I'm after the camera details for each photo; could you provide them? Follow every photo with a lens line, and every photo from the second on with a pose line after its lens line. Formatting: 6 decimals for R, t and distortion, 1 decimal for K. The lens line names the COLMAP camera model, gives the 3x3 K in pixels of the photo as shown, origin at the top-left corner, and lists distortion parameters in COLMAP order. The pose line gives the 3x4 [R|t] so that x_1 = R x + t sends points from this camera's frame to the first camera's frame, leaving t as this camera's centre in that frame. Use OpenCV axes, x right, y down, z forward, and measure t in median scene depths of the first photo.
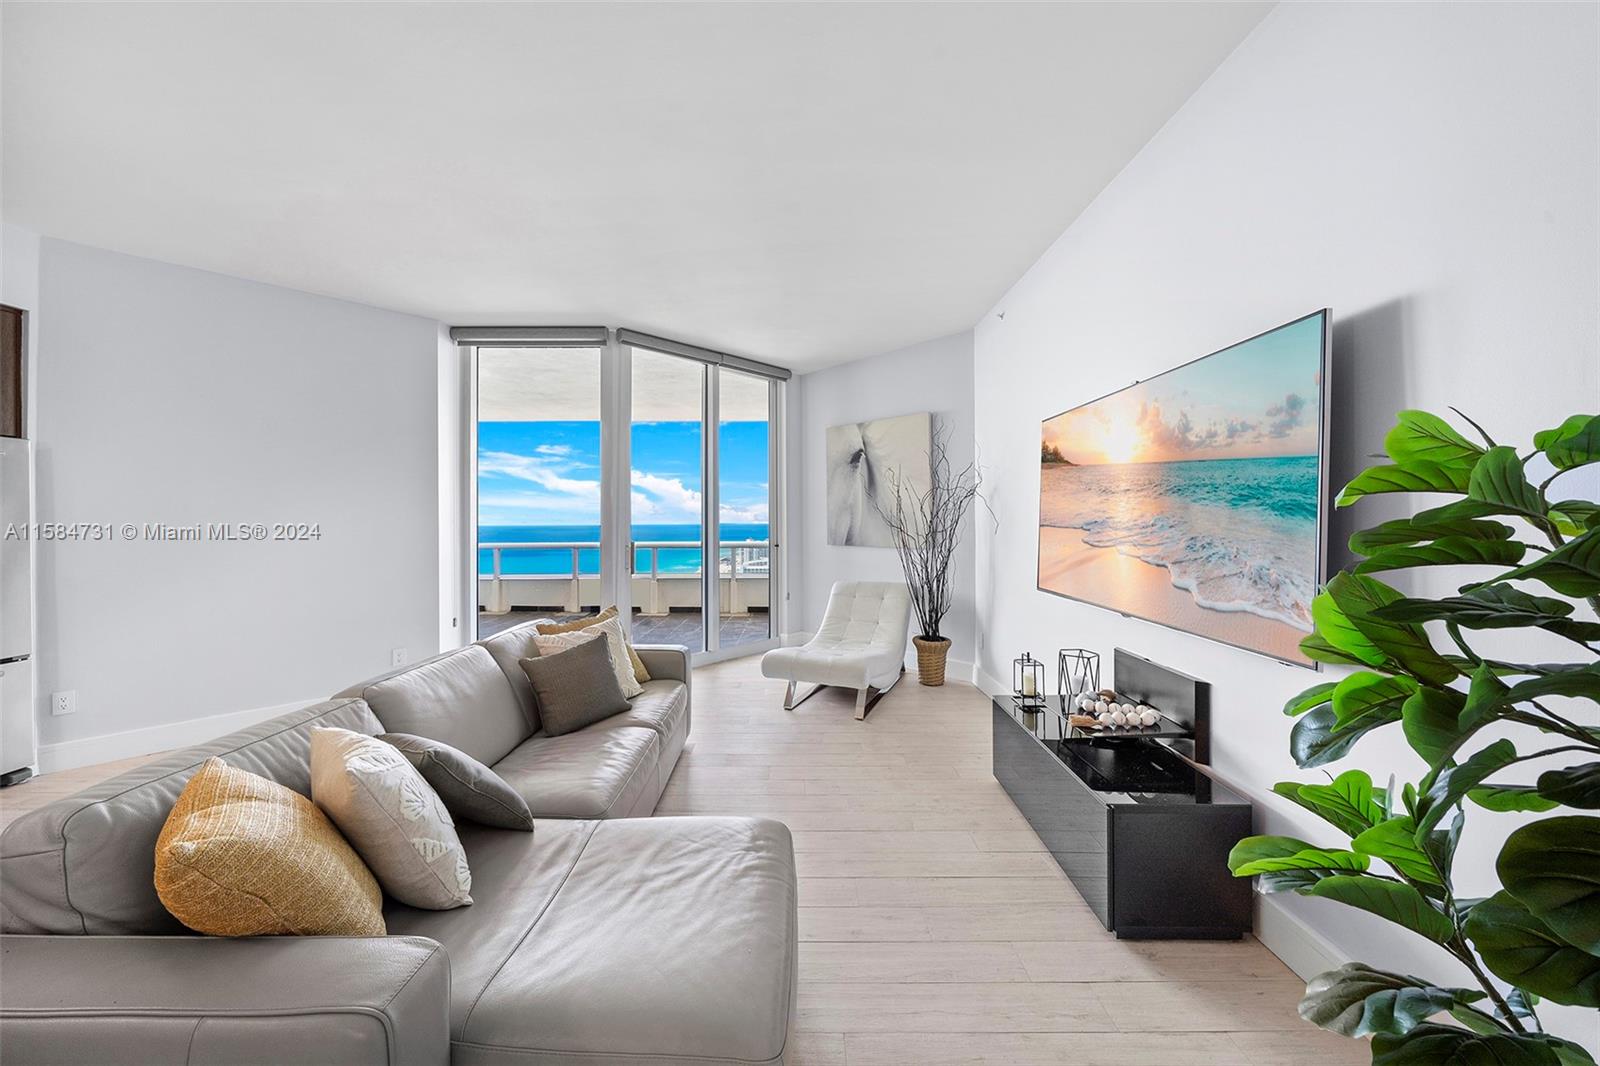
lens RADIAL K [[551.0, 0, 788.5], [0, 551.0, 519.3], [0, 0, 1]] dist [-0.001899, -0.001122]
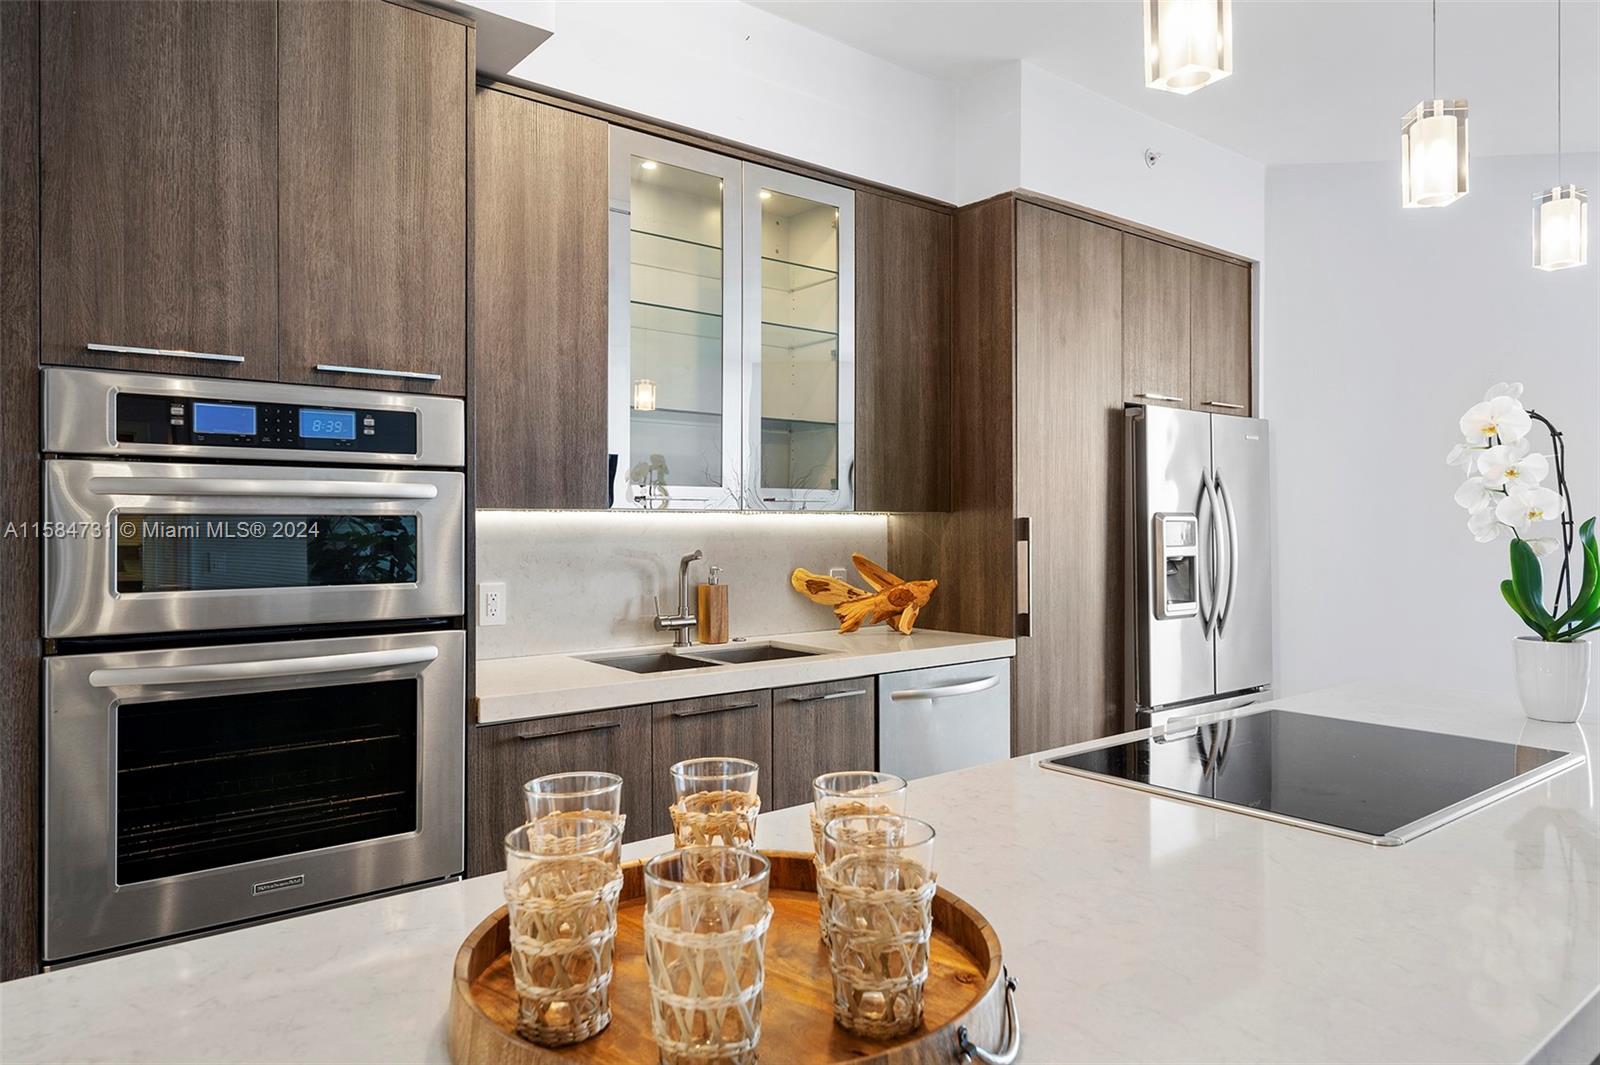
lens RADIAL K [[998.7, 0, 788.0], [0, 998.7, 528.0], [0, 0, 1]] dist [0.005837, 0.001391]
pose [[0.626926, 0.007430, -0.779044, -0.429404], [-0.000312, 0.999957, 0.009286, 0.000502], [0.779079, -0.005578, 0.626901, -0.312487]]
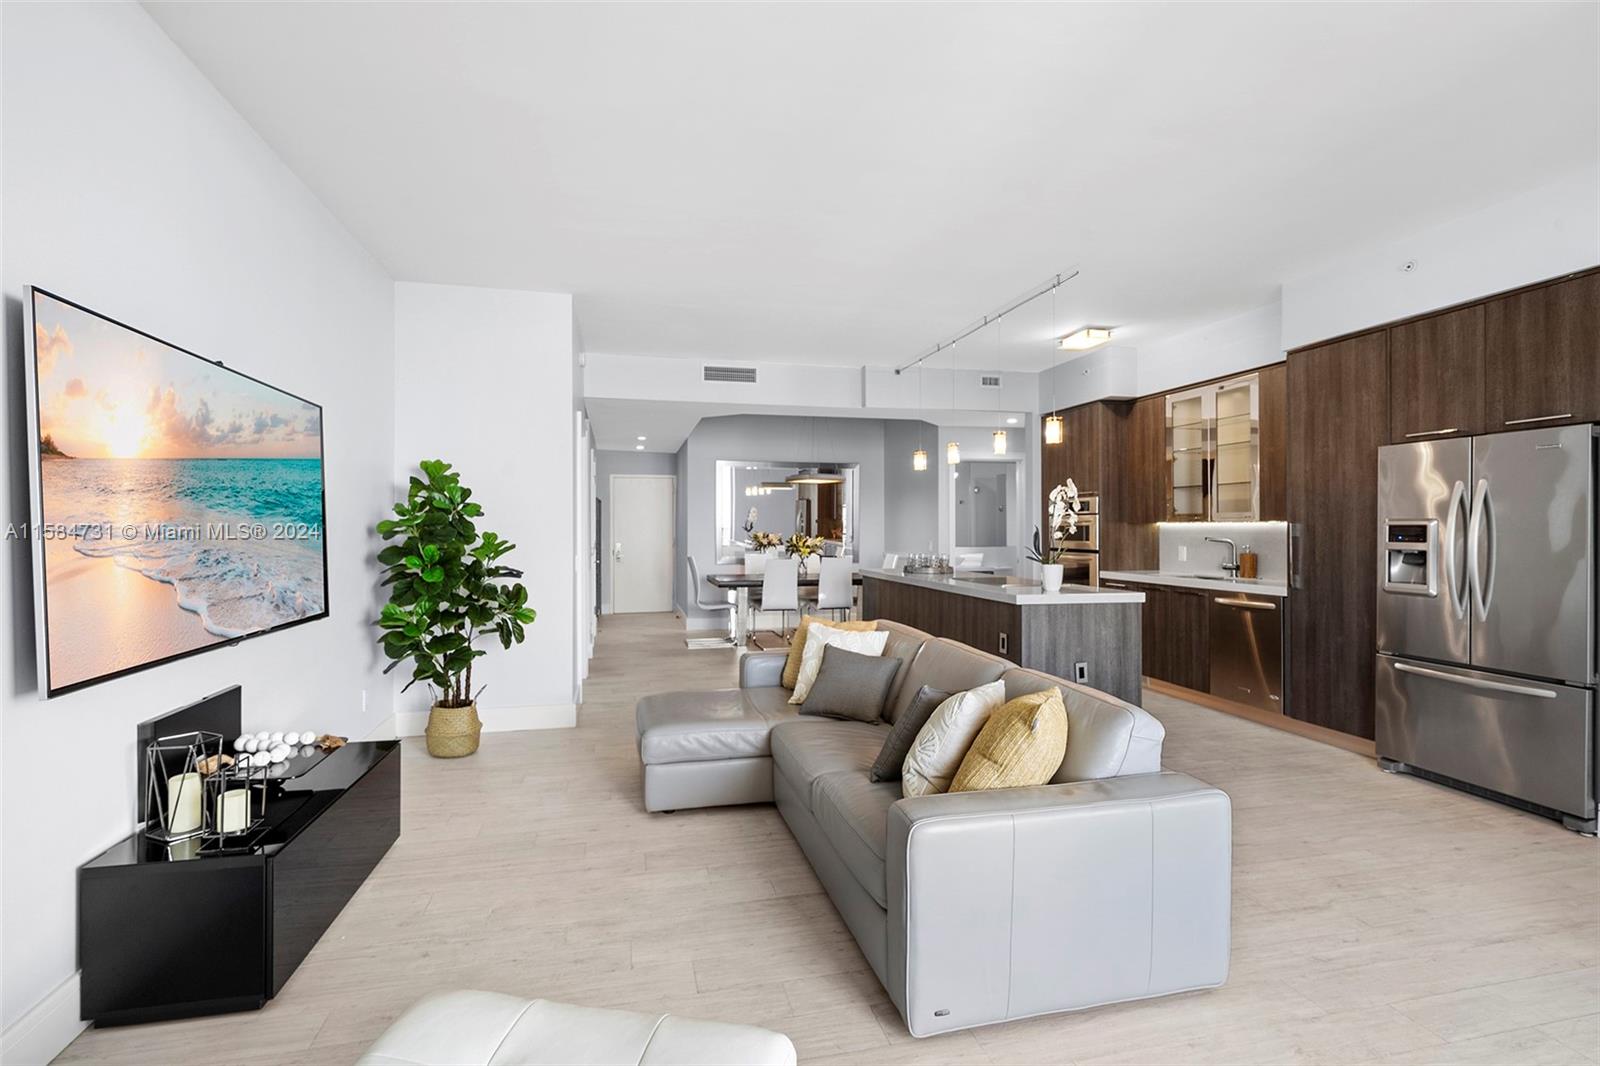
lens RADIAL K [[732.7, 0, 790.6], [0, 732.7, 527.2], [0, 0, 1]] dist [-0.000893, -0.000744]
pose [[-0.970255, 0.002181, -0.242073, 0.032383], [0.003265, 0.999986, -0.004077, 0.007036], [0.242061, -0.004747, -0.970249, 1.133129]]
